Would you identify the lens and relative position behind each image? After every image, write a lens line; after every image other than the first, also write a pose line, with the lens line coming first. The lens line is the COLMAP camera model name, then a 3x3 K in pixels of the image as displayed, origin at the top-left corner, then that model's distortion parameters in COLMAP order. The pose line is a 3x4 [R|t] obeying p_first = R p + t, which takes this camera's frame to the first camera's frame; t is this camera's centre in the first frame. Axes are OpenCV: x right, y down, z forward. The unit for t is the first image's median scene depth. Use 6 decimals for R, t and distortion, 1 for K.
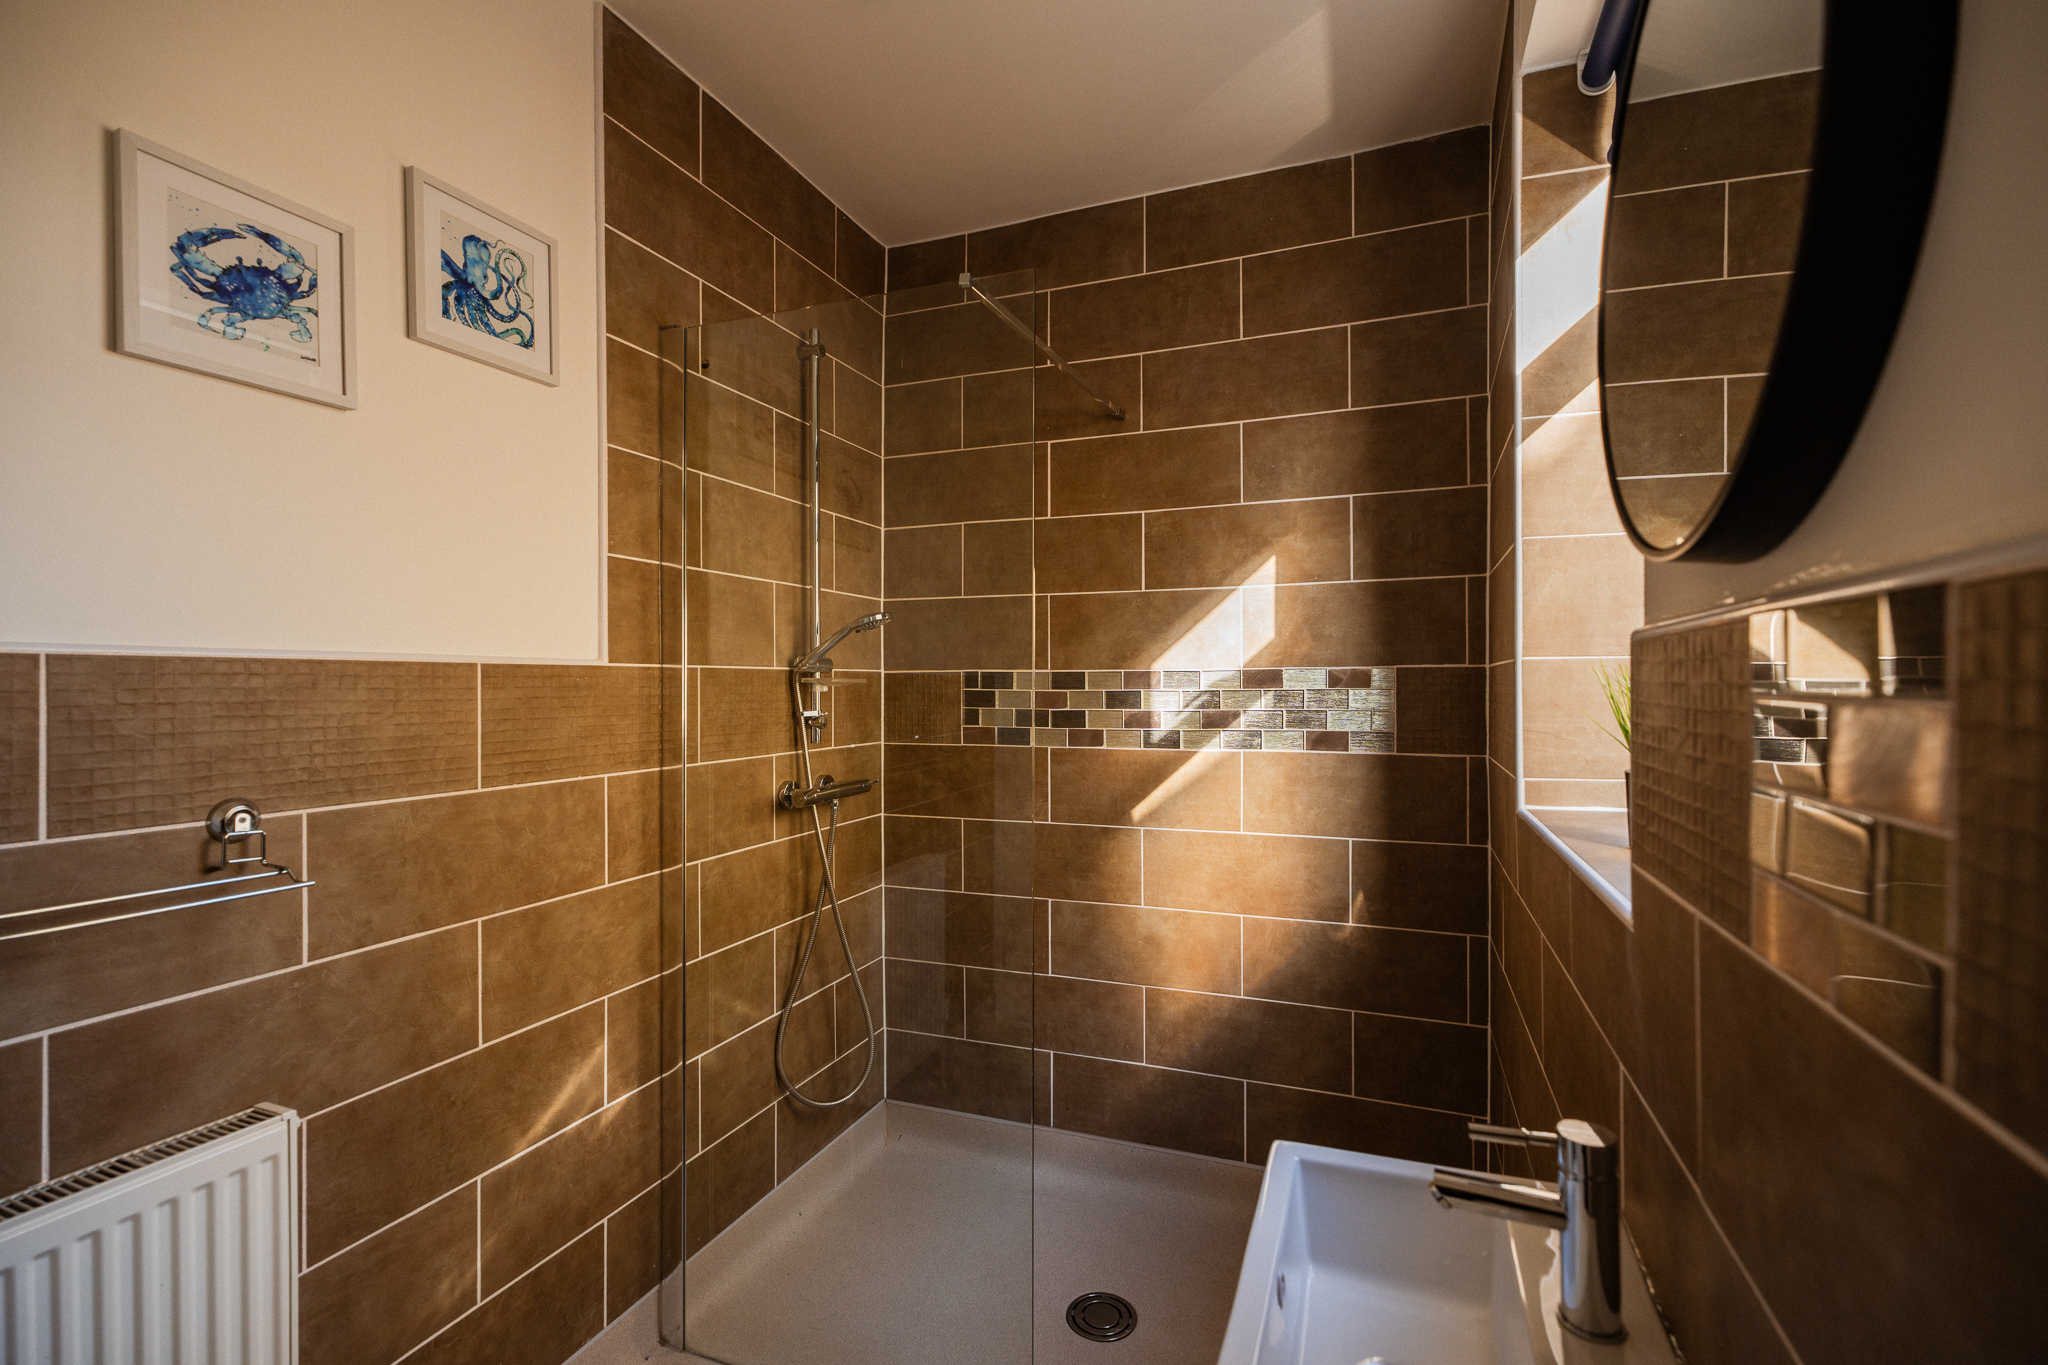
lens RADIAL K [[910.9, 0, 1024.0], [0, 910.9, 682.5], [0, 0, 1]] dist [0.000913, 0.000075]
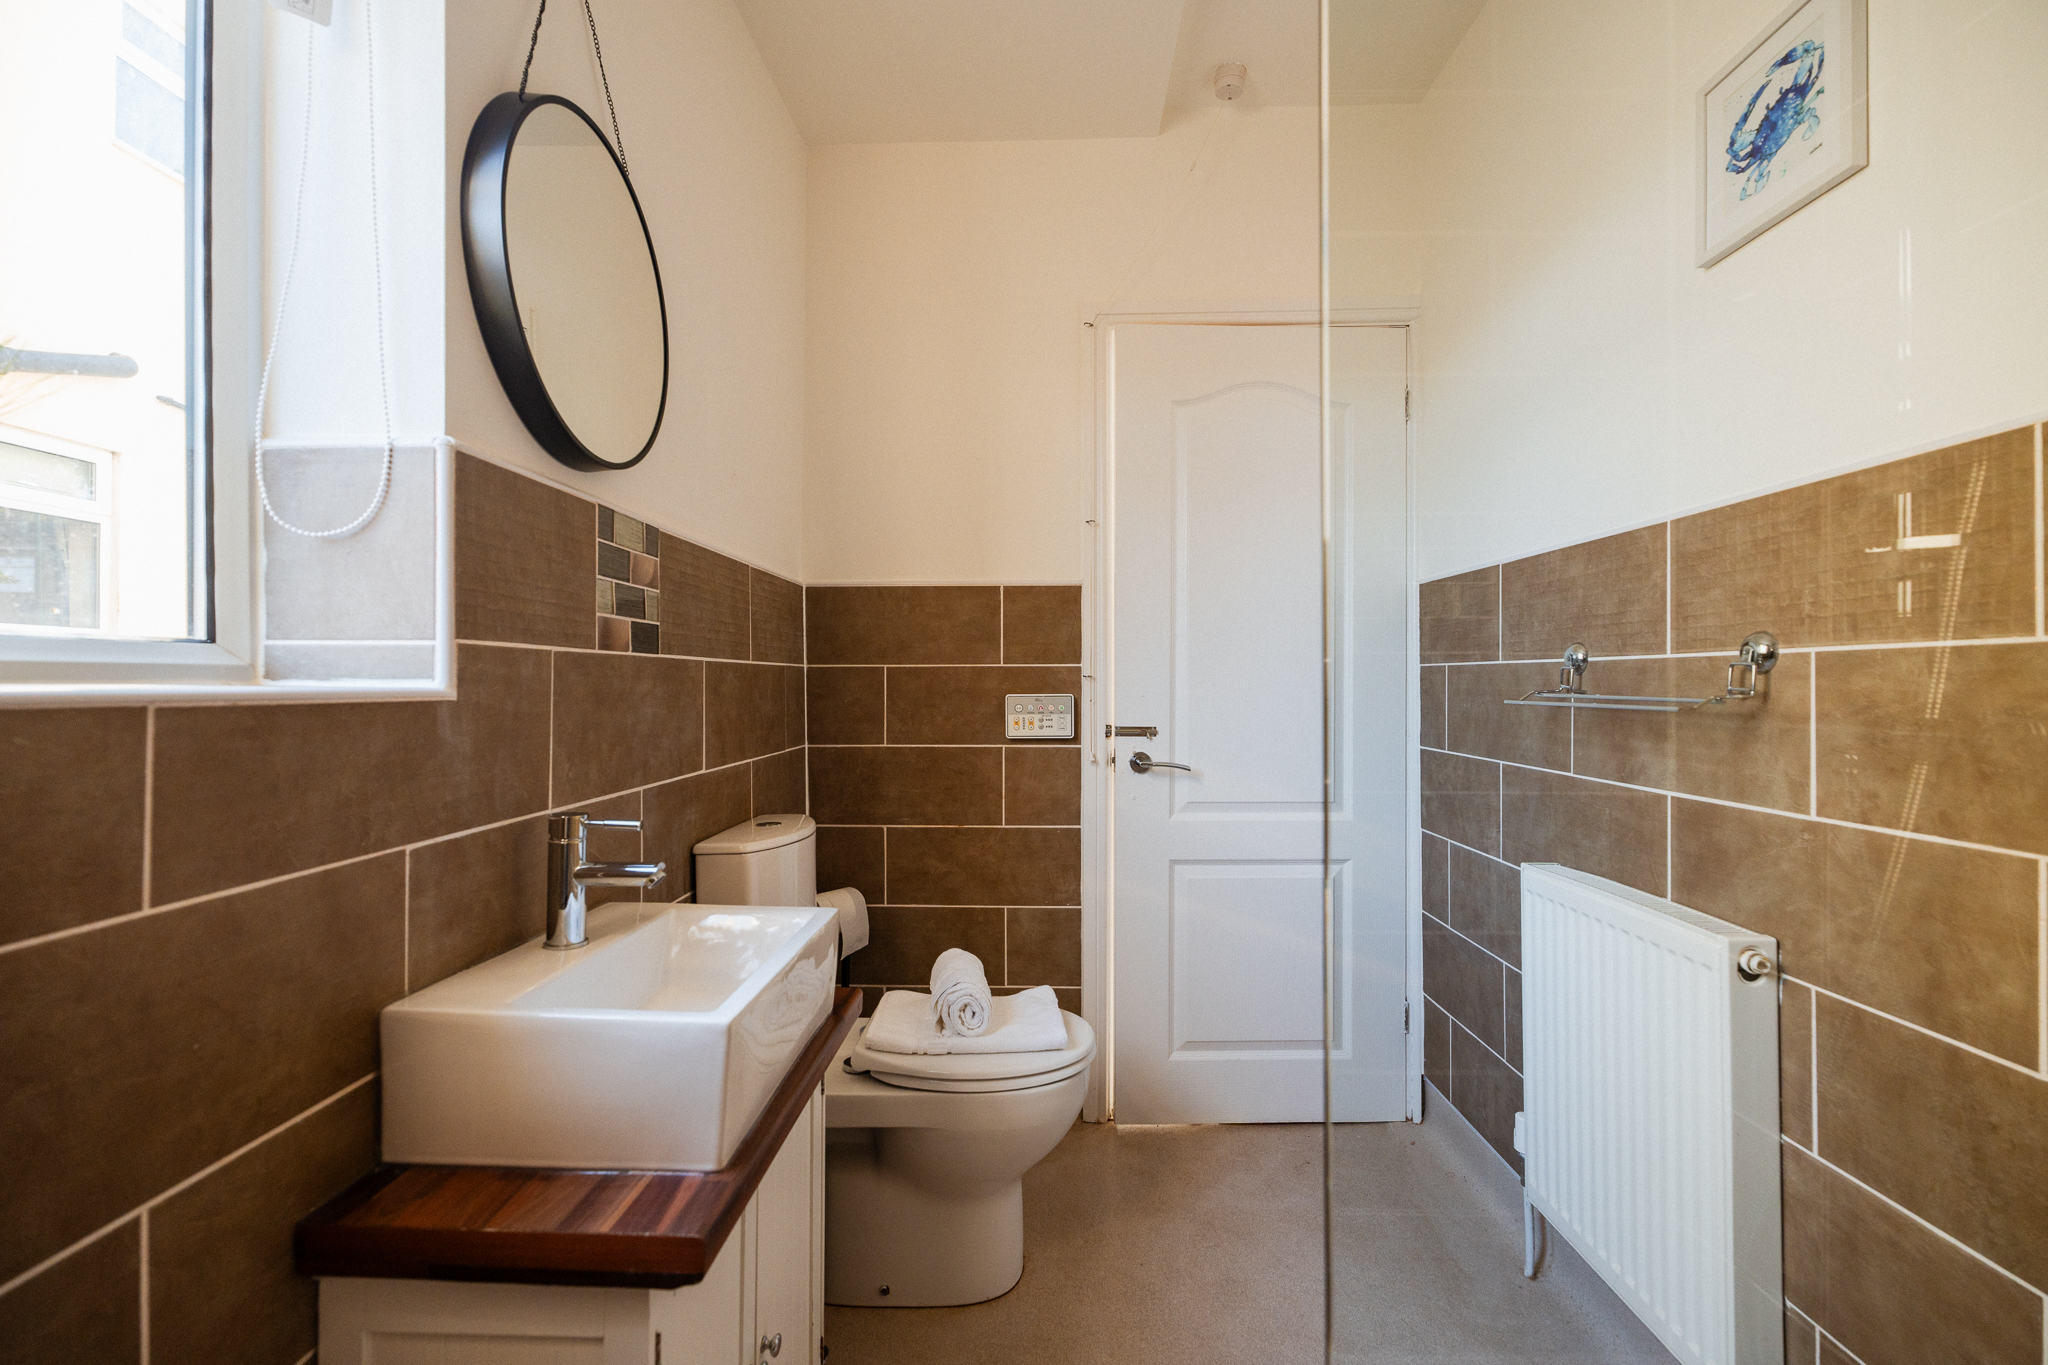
lens RADIAL K [[910.9, 0, 1024.0], [0, 910.9, 682.5], [0, 0, 1]] dist [0.000913, 0.000075]
pose [[-0.937254, 0.001367, -0.348645, 0.274038], [0.003321, 0.999982, -0.005006, 0.181011], [0.348632, -0.005850, -0.937241, 1.623009]]
